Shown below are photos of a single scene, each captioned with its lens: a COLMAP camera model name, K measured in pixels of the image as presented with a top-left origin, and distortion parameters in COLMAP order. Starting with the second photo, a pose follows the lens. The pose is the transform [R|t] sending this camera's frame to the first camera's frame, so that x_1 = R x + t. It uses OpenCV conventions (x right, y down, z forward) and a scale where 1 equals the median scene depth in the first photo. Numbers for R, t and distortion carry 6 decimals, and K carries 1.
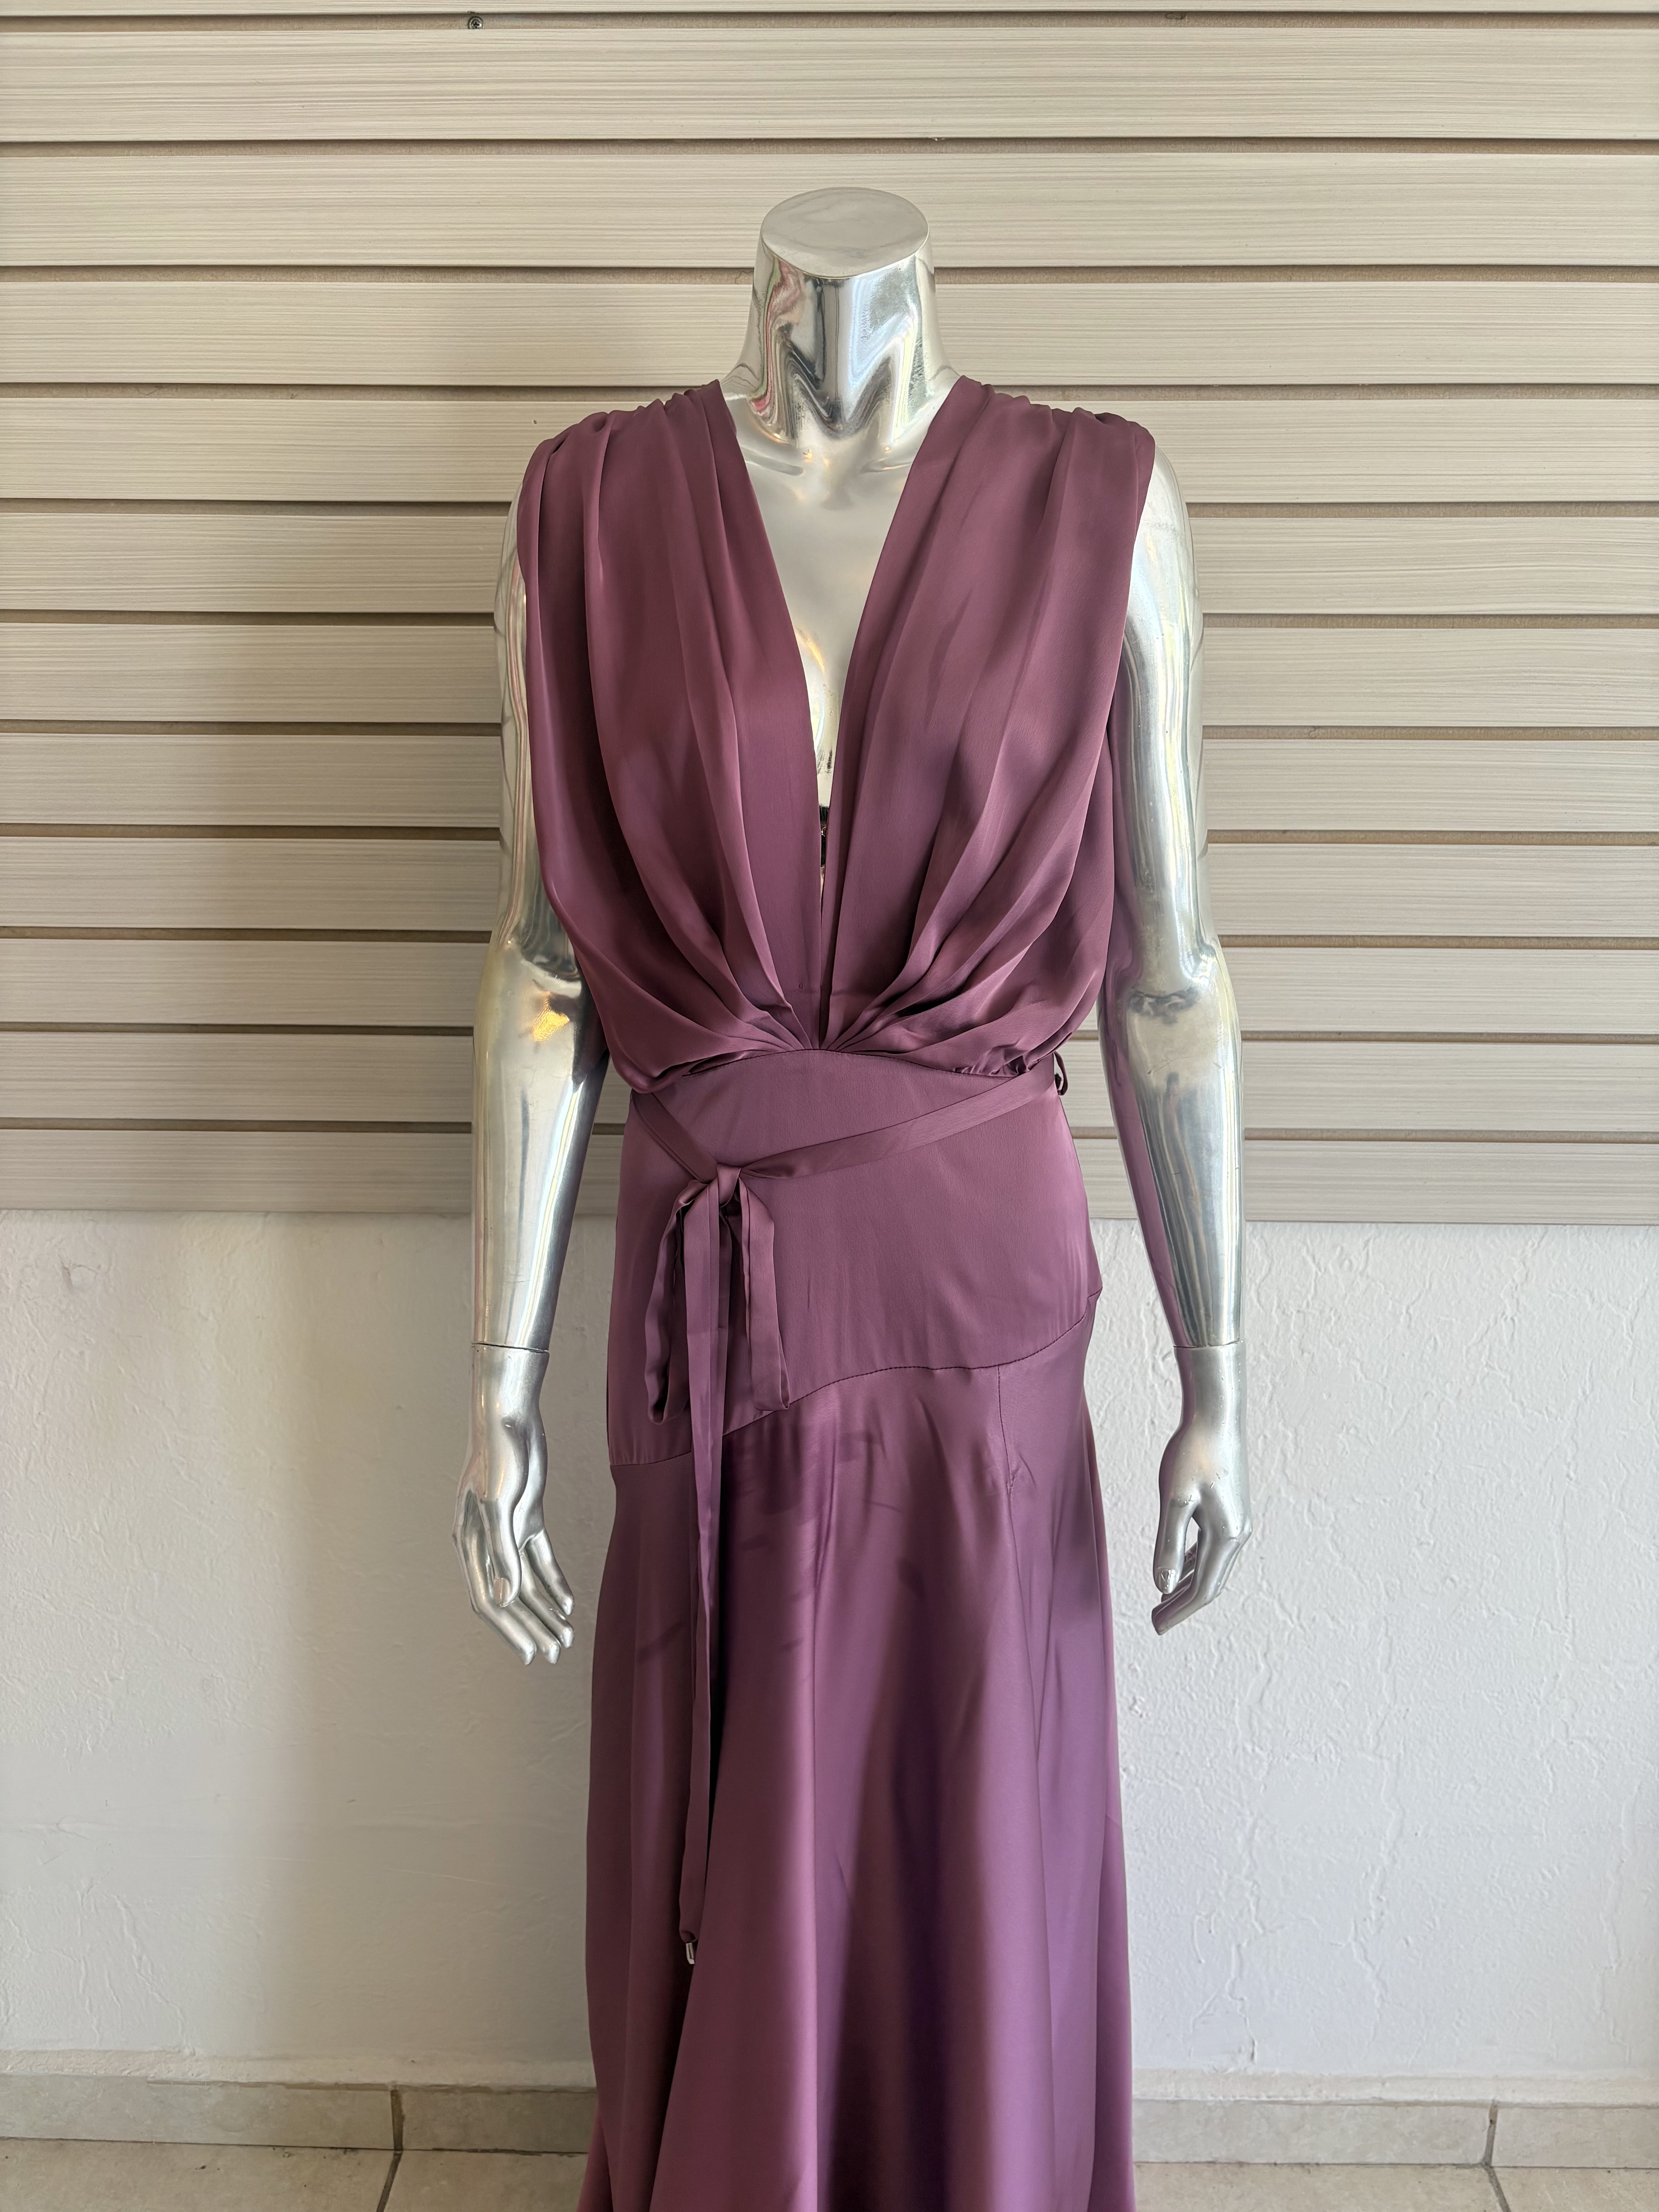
lens RADIAL K [[1691.9, 0, 835.6], [0, 1691.9, 1110.7], [0, 0, 1]] dist [0.054911, -0.069547]
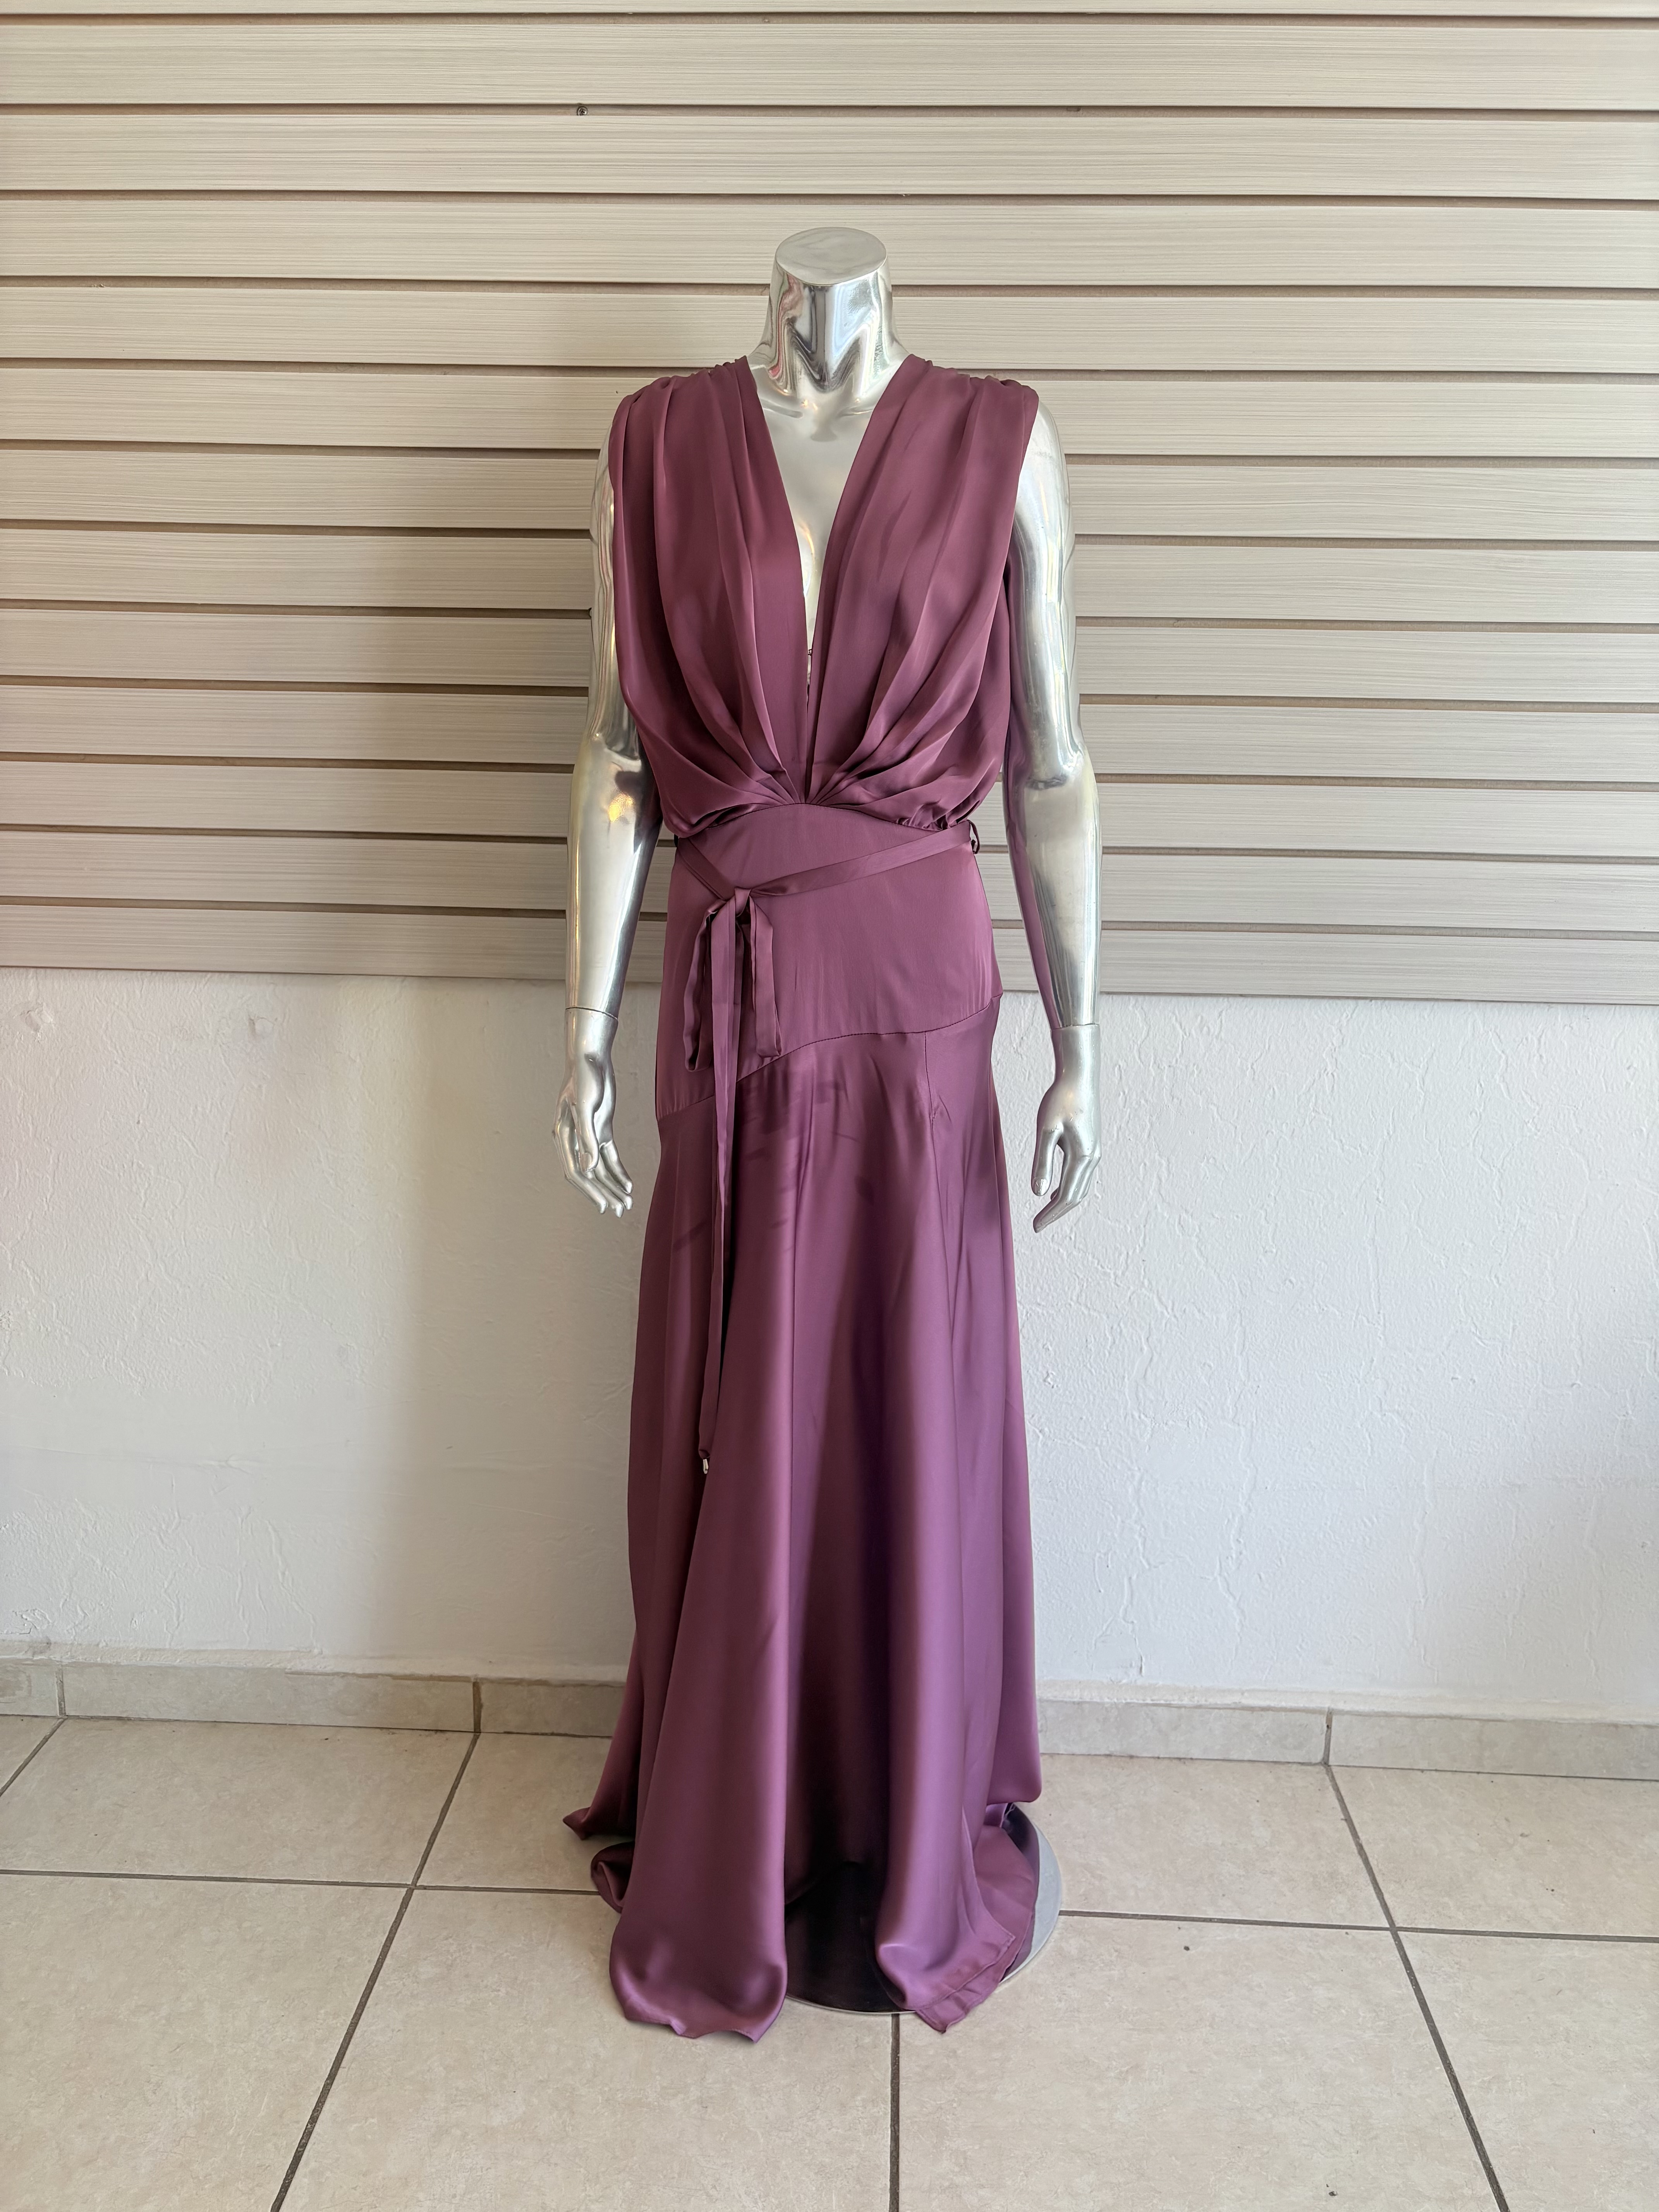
lens RADIAL K [[1691.9, 0, 832.9], [0, 1691.9, 1107.5], [0, 0, 1]] dist [0.054911, -0.069547]
pose [[0.999624, 0.017752, -0.020911, 0.037755], [-0.018231, 0.999570, -0.022979, 0.196089], [0.020494, 0.023352, 0.999517, -0.352869]]
